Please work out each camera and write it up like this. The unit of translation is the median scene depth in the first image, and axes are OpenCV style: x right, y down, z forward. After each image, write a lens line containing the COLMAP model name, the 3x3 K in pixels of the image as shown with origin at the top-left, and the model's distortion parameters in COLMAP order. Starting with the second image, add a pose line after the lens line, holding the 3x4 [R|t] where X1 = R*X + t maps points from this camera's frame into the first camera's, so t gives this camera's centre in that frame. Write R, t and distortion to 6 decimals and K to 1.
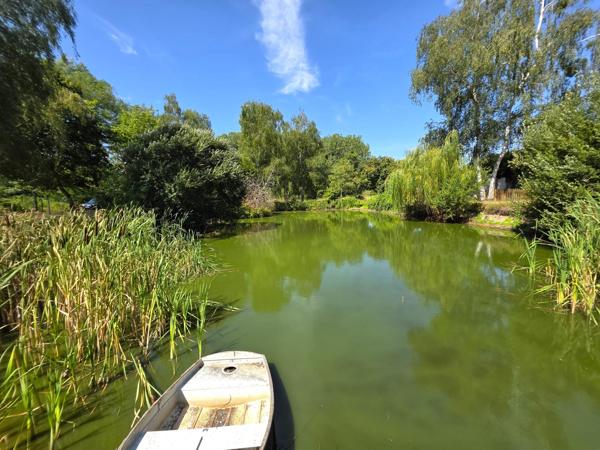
lens RADIAL K [[239.0, 0, 300.6], [0, 239.0, 224.2], [0, 0, 1]] dist [-0.000221, -0.000063]
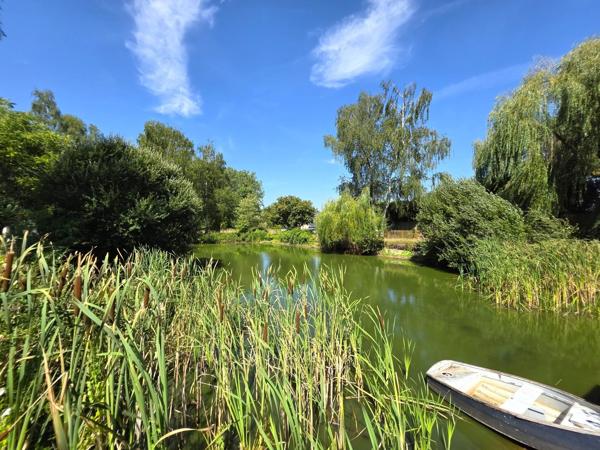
lens RADIAL K [[239.0, 0, 301.4], [0, 239.0, 223.9], [0, 0, 1]] dist [-0.000221, -0.000063]
pose [[0.881434, 0.037172, 0.470842, -0.125311], [0.023804, 0.992135, -0.122889, -0.009728], [-0.471707, 0.119526, 0.873616, 0.004587]]
